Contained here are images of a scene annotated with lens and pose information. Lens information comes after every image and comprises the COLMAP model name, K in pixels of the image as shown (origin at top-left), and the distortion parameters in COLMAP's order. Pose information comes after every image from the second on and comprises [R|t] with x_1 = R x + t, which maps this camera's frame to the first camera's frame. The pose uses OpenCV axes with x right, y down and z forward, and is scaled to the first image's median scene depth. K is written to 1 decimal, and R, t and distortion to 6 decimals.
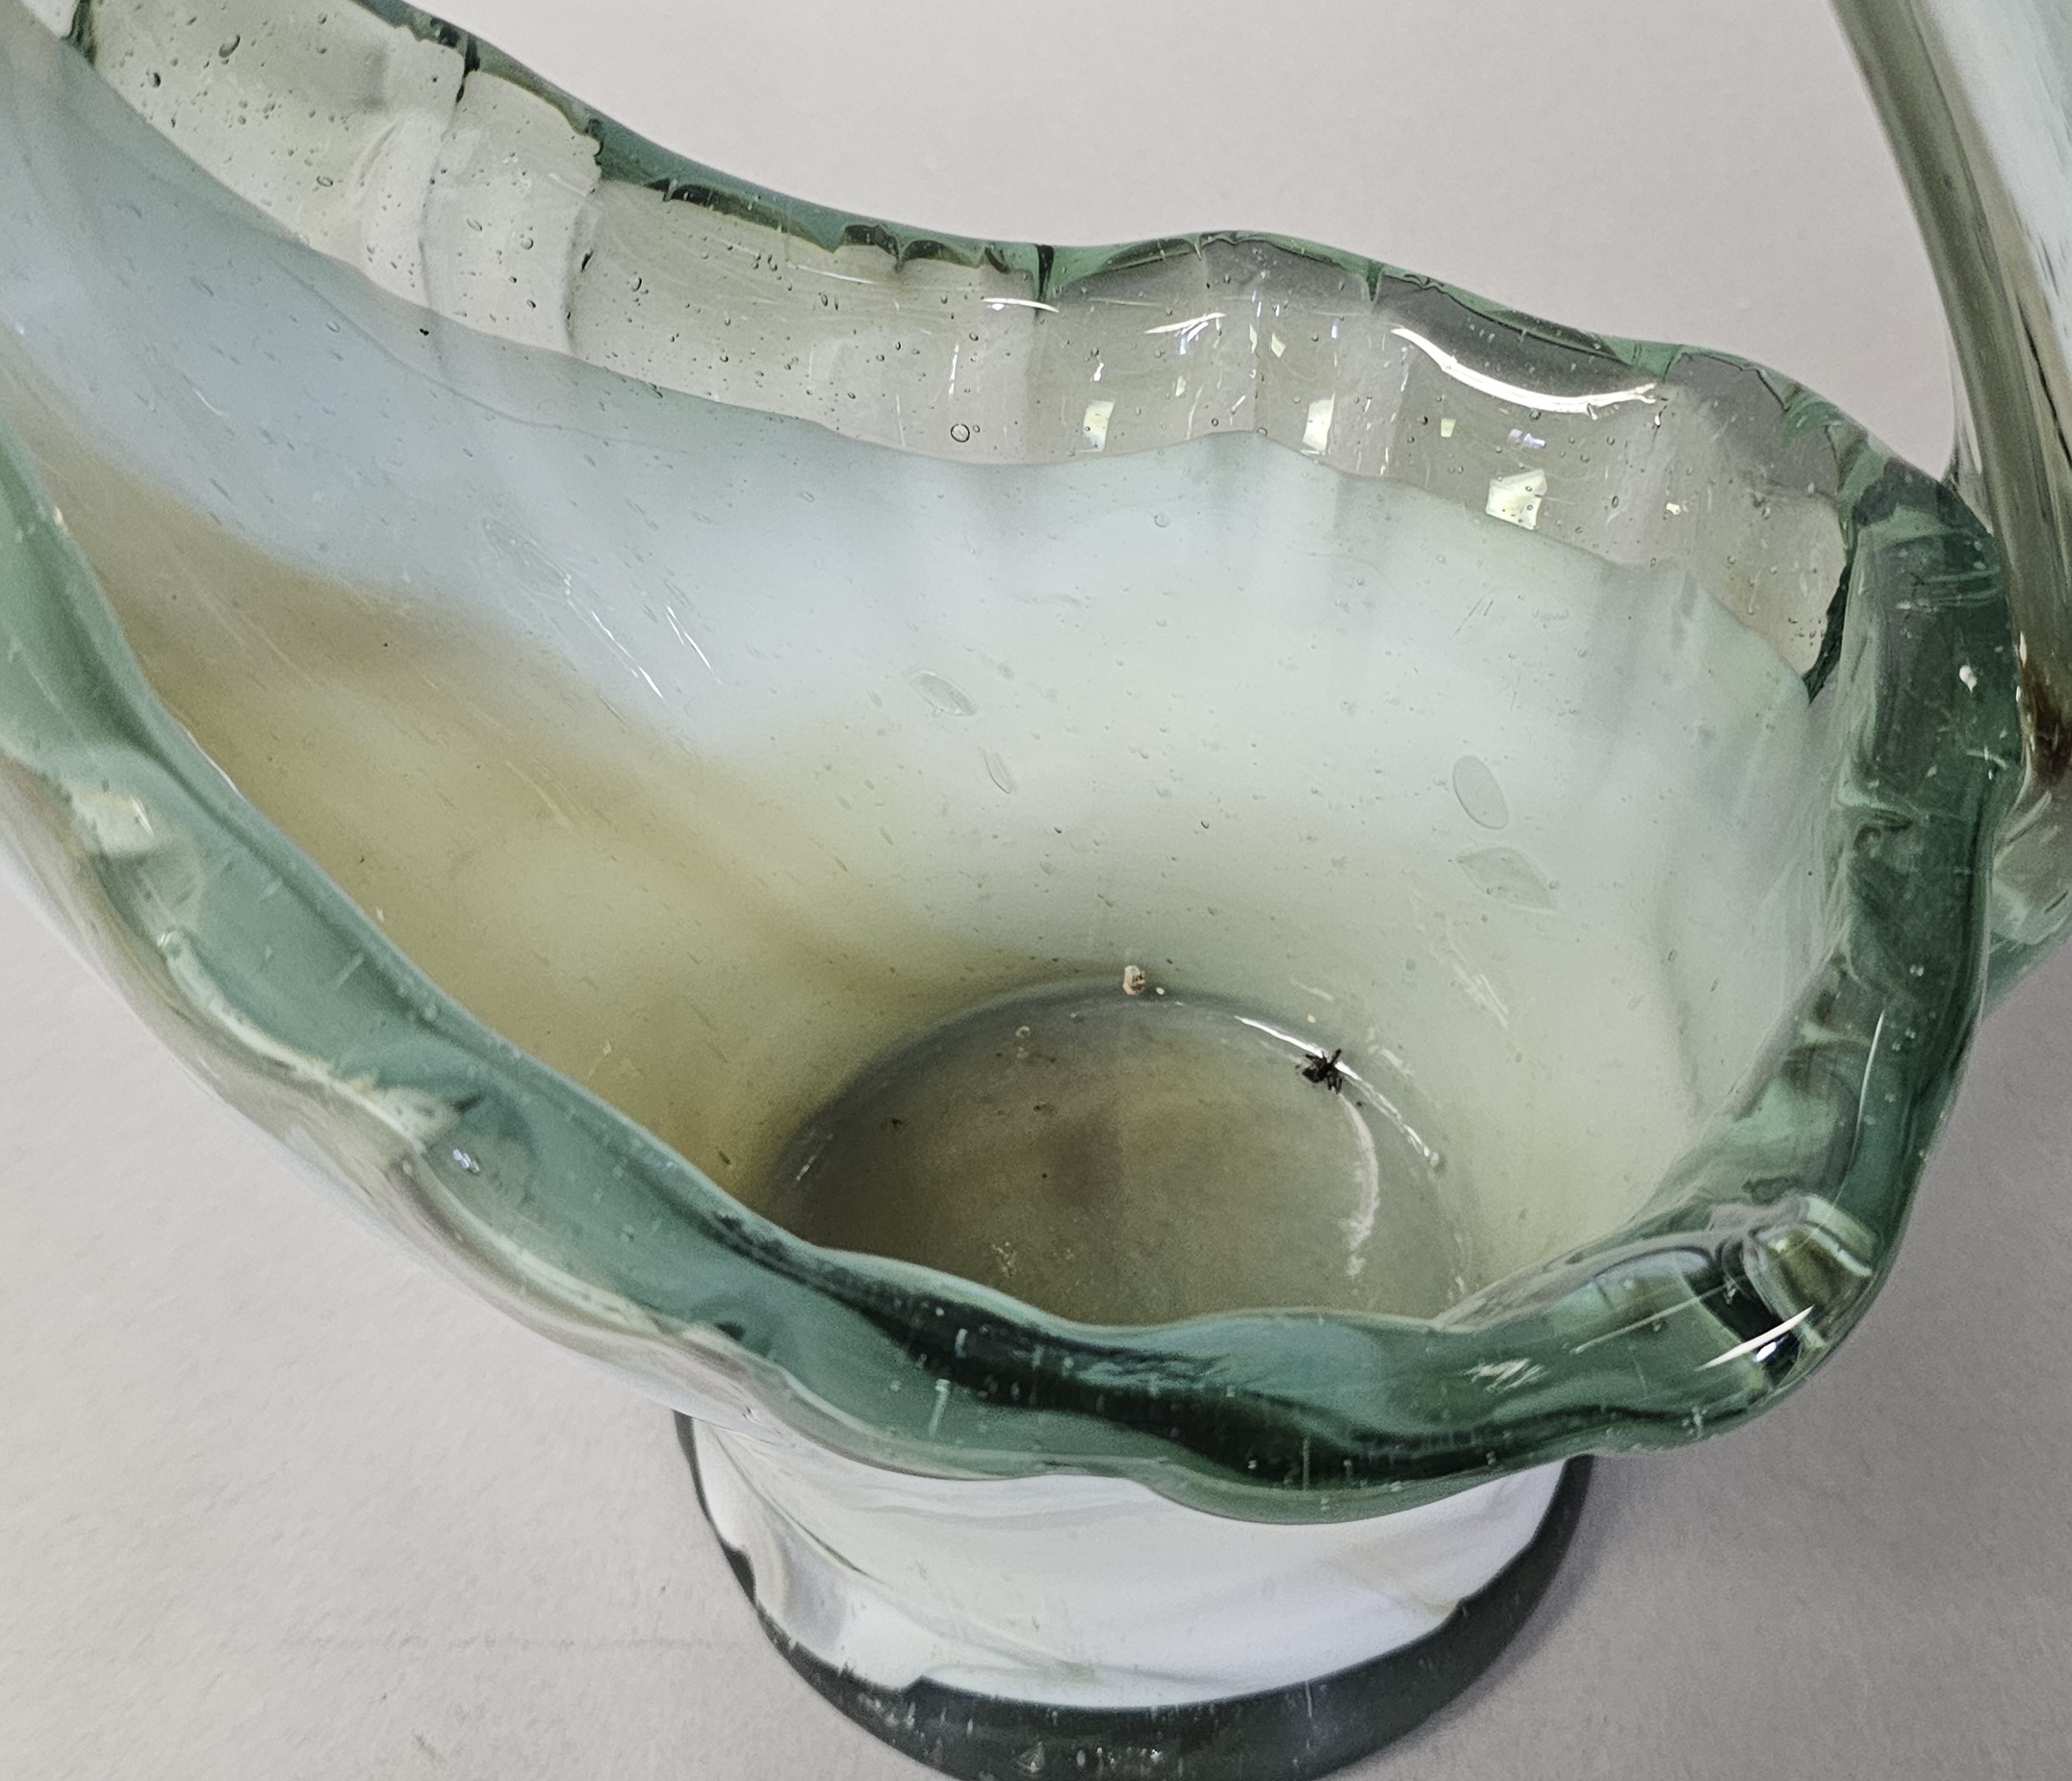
lens RADIAL K [[3172.5, 0, 1047.1], [0, 3172.5, 889.2], [0, 0, 1]] dist [0.055103, 0.000000]
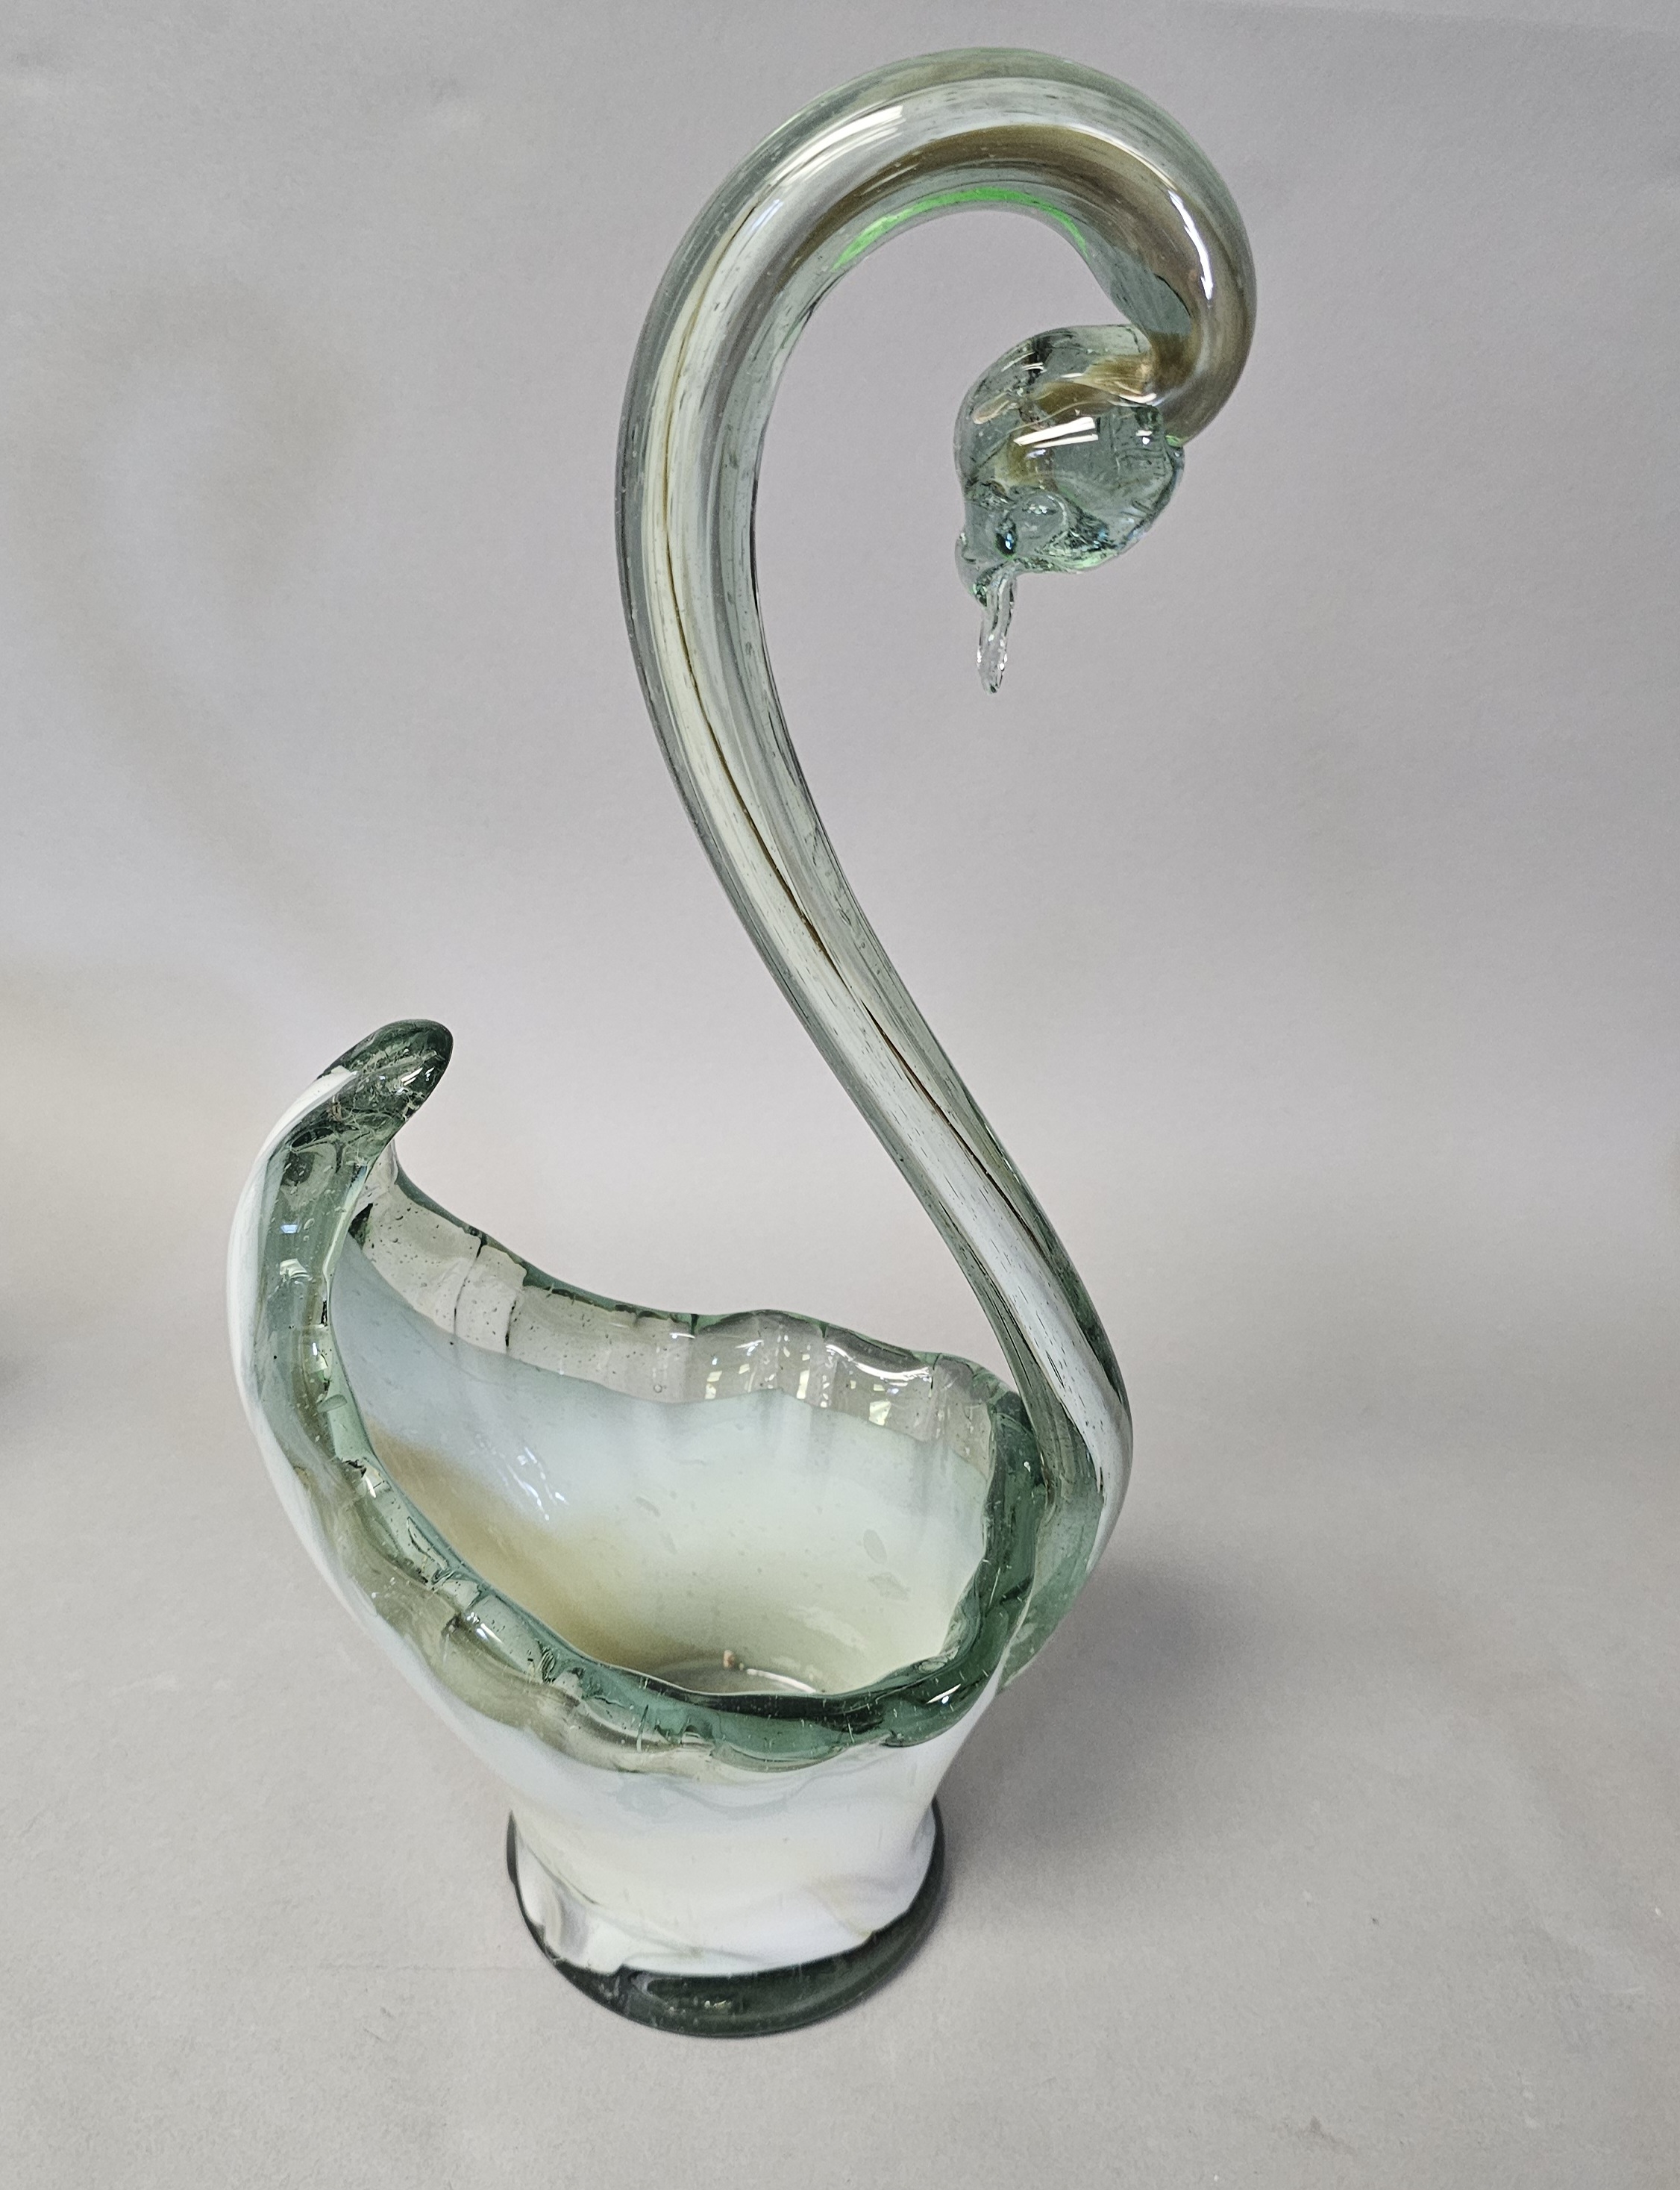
lens RADIAL K [[1531.4, 0, 846.5], [0, 1531.4, 1087.5], [0, 0, 1]] dist [-0.006749, -0.003161]
pose [[0.995280, 0.021235, 0.094695, 0.000830], [0.013080, 0.937511, -0.347710, 0.053201], [-0.096161, 0.347307, 0.932808, -0.207190]]
